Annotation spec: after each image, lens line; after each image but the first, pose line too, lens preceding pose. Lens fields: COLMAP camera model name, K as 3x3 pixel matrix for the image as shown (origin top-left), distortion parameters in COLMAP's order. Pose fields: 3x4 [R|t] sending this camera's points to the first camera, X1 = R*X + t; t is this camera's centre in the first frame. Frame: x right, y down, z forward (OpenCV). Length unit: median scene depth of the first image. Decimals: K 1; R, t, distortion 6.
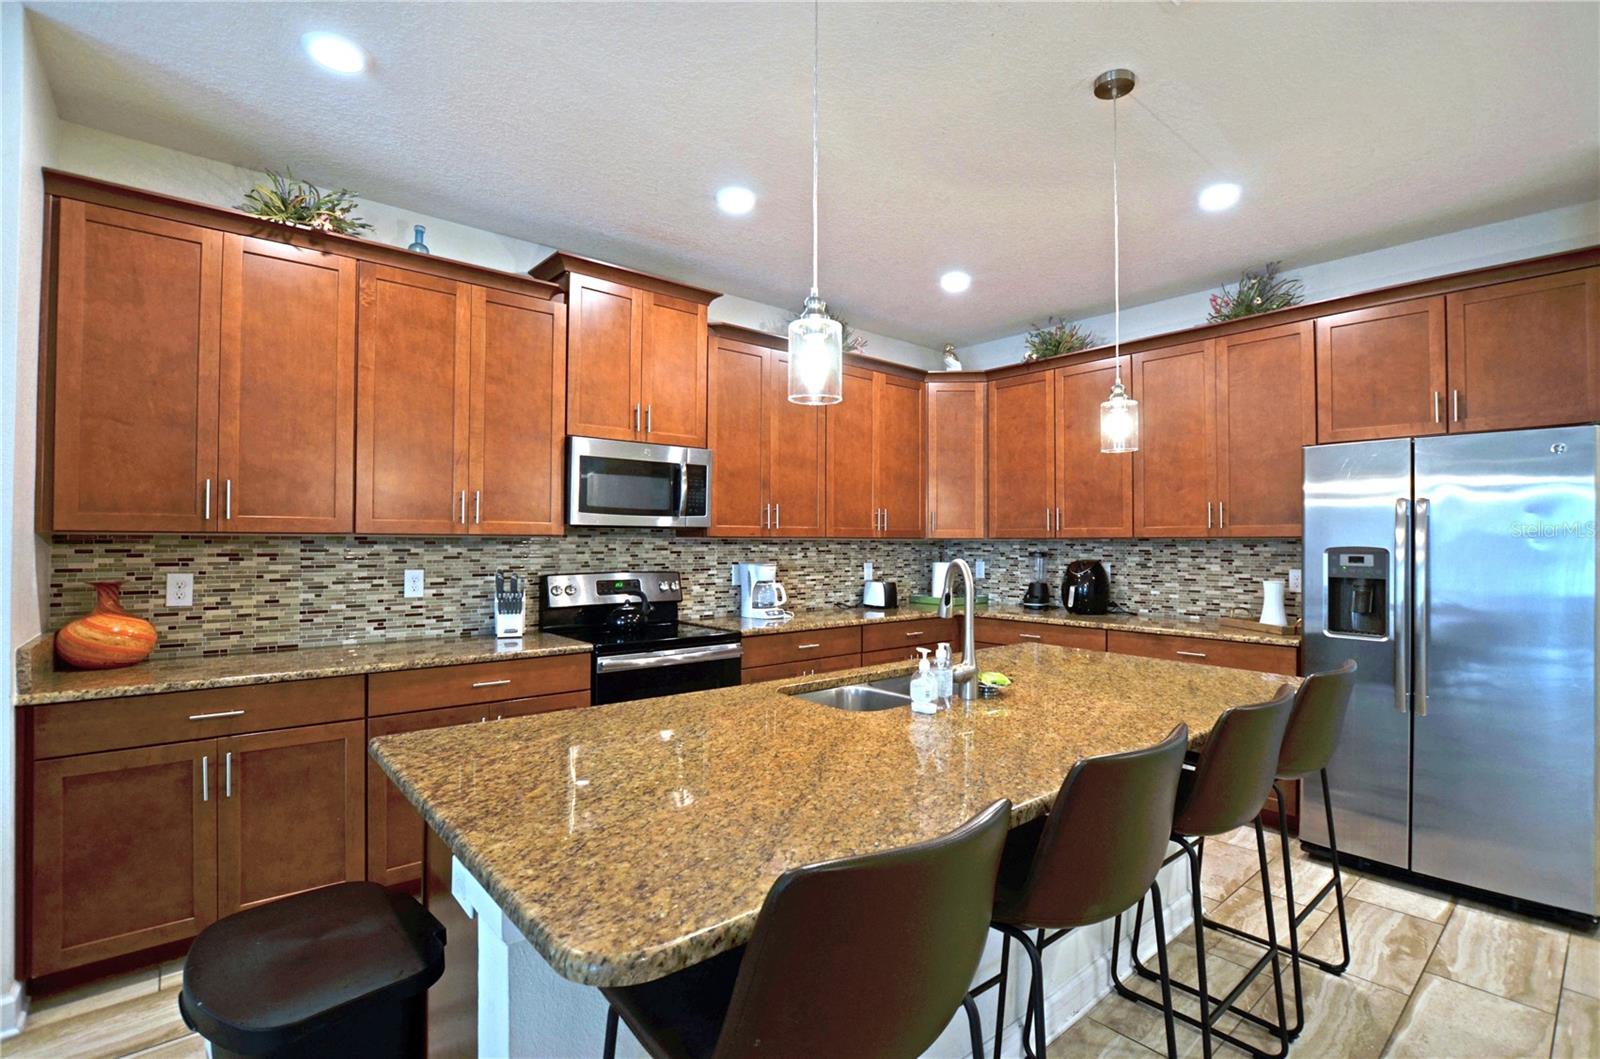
lens RADIAL K [[738.7, 0, 807.8], [0, 738.7, 534.7], [0, 0, 1]] dist [-0.034074, 0.005773]
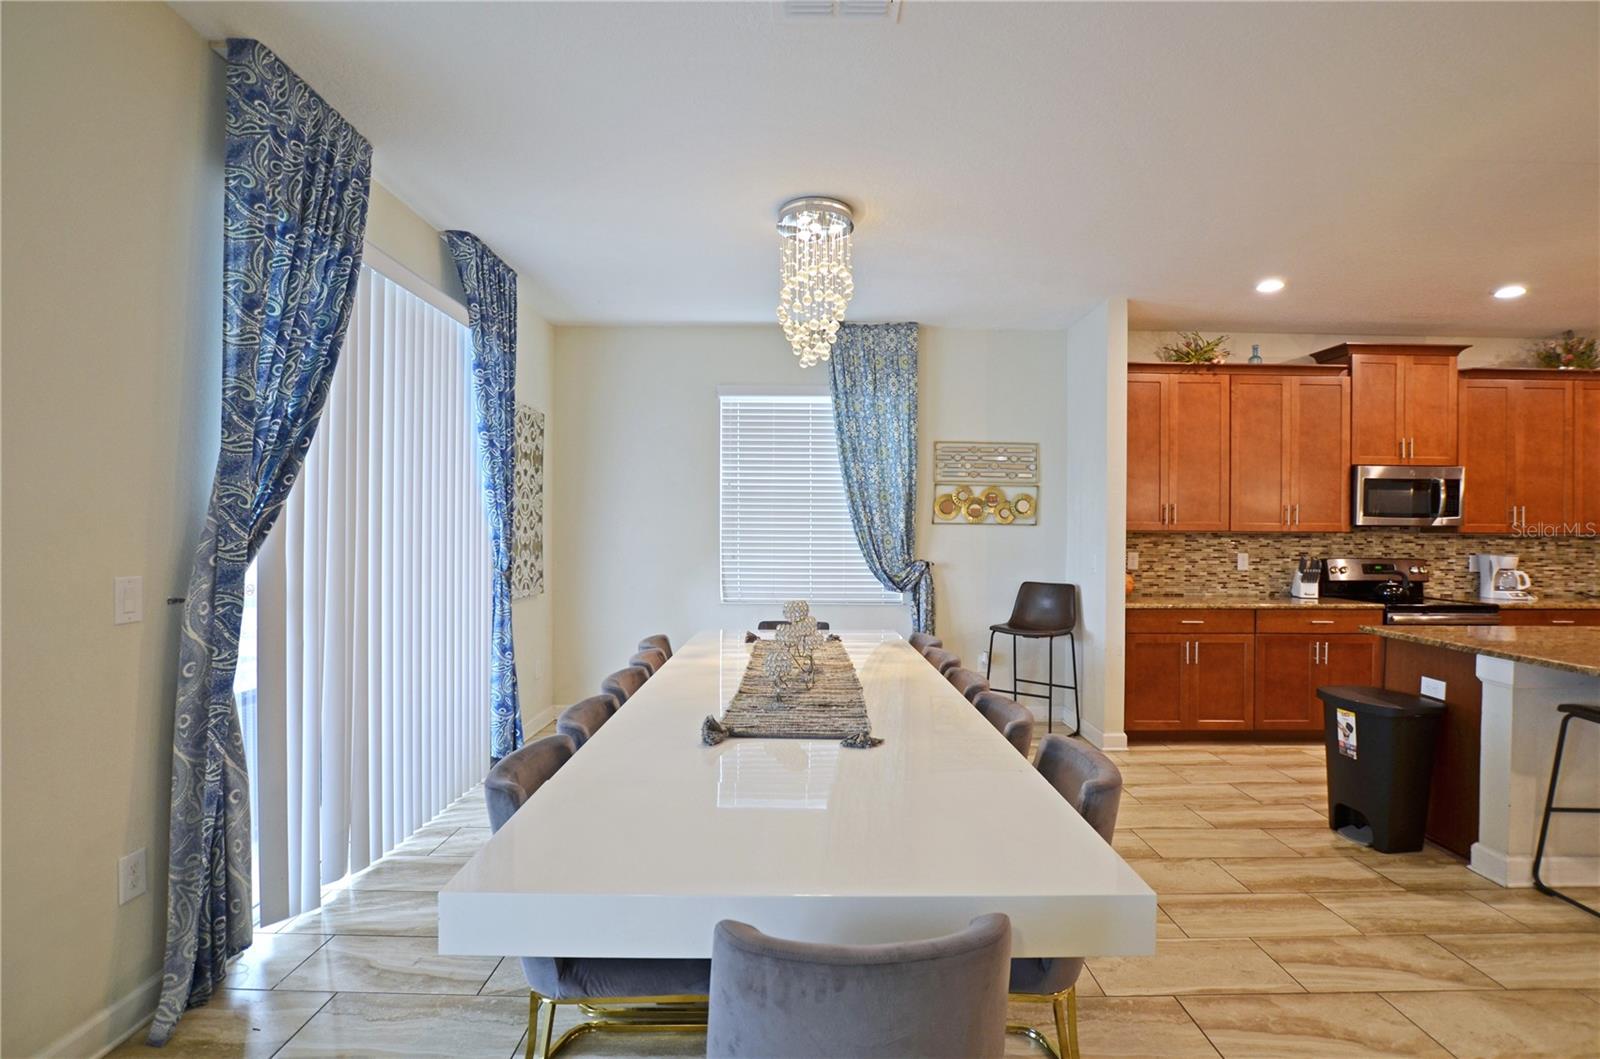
lens RADIAL K [[738.7, 0, 808.9], [0, 738.7, 535.0], [0, 0, 1]] dist [-0.034074, 0.005773]
pose [[0.759858, 0.003438, -0.650080, -0.190999], [0.002909, 0.999958, 0.008688, -0.008400], [0.650082, -0.008493, 0.759816, -0.772020]]
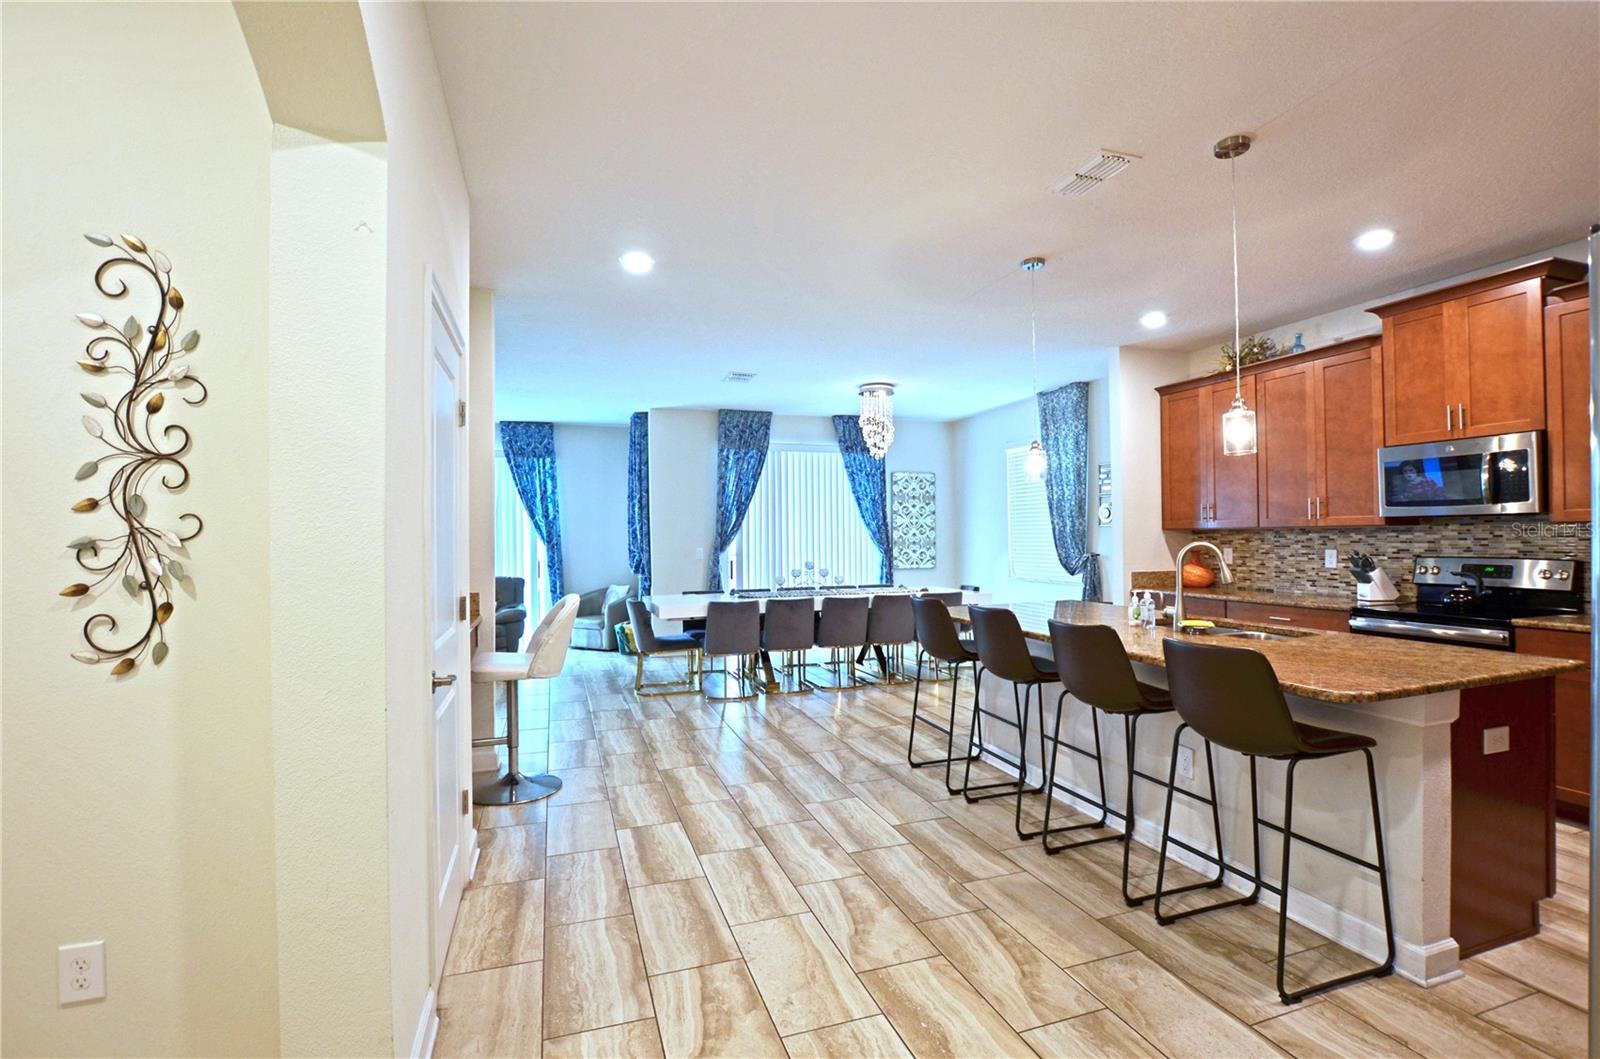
lens RADIAL K [[738.7, 0, 802.6], [0, 738.7, 533.3], [0, 0, 1]] dist [-0.034074, 0.005773]
pose [[-0.379001, -0.004851, -0.925384, 1.133053], [0.017341, 0.999773, -0.012343, 0.012212], [0.925234, -0.020725, -0.378831, 0.494759]]
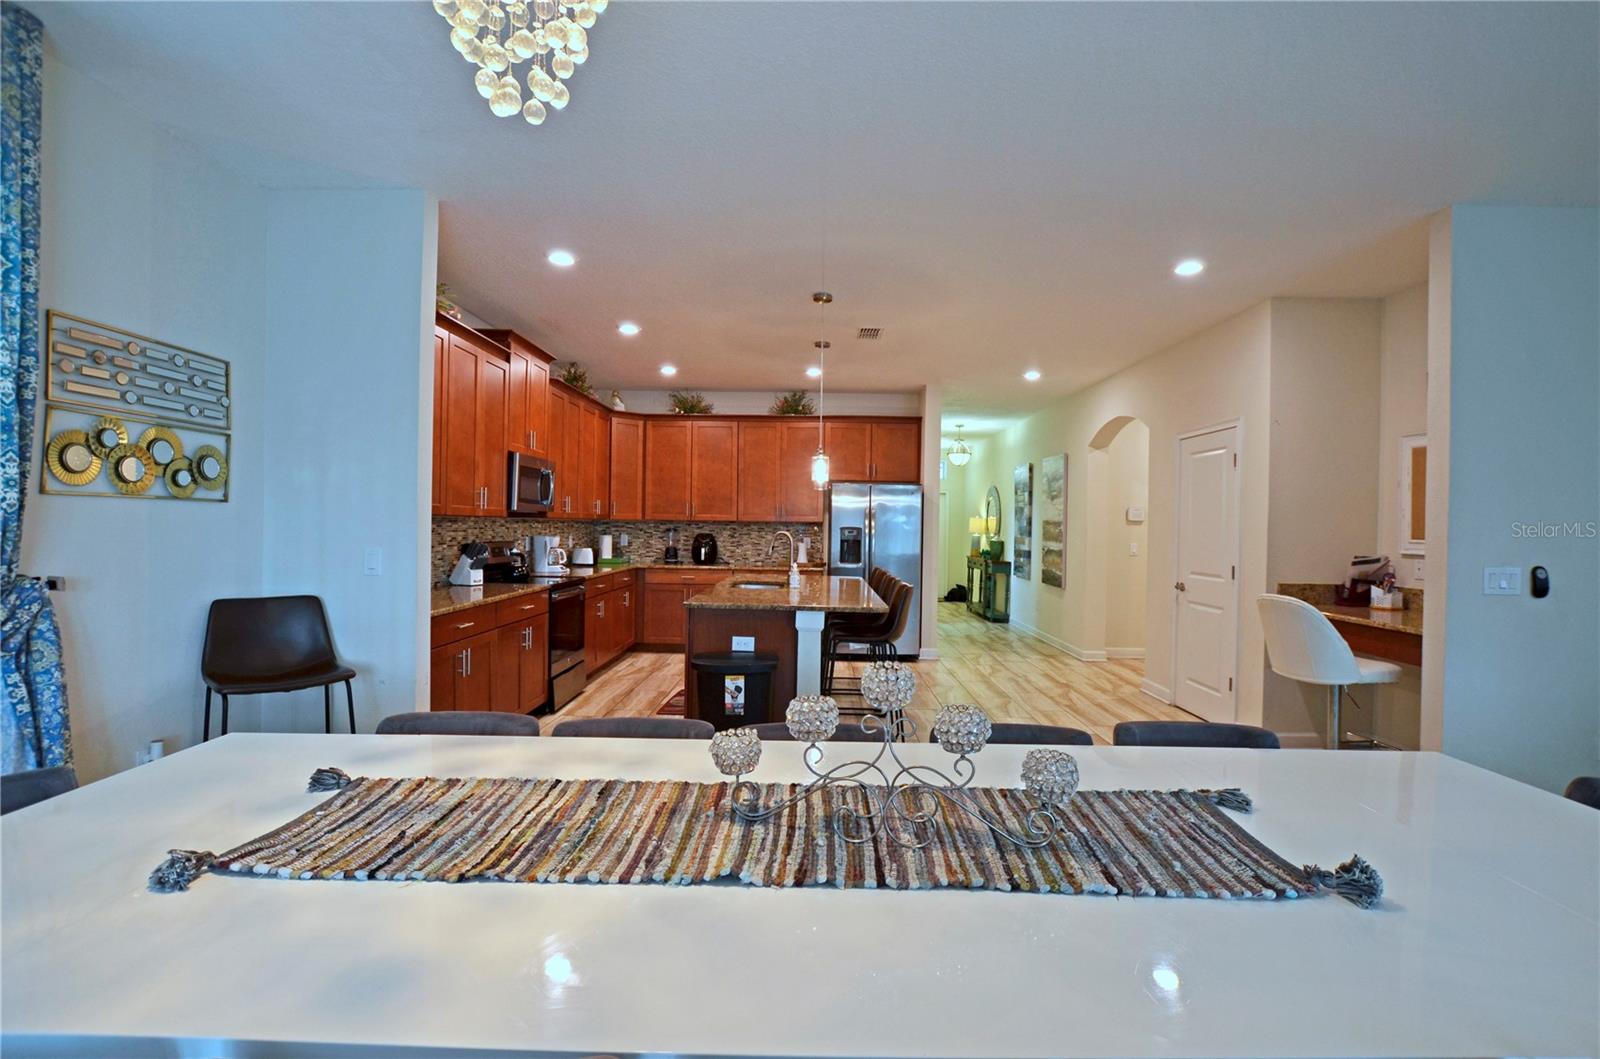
lens RADIAL K [[738.7, 0, 806.2], [0, 738.7, 537.7], [0, 0, 1]] dist [-0.034074, 0.005773]
pose [[0.665484, -0.006283, 0.746386, -0.970163], [-0.020276, 0.999443, 0.026491, -0.008009], [-0.746137, -0.032763, 0.664986, -0.435555]]
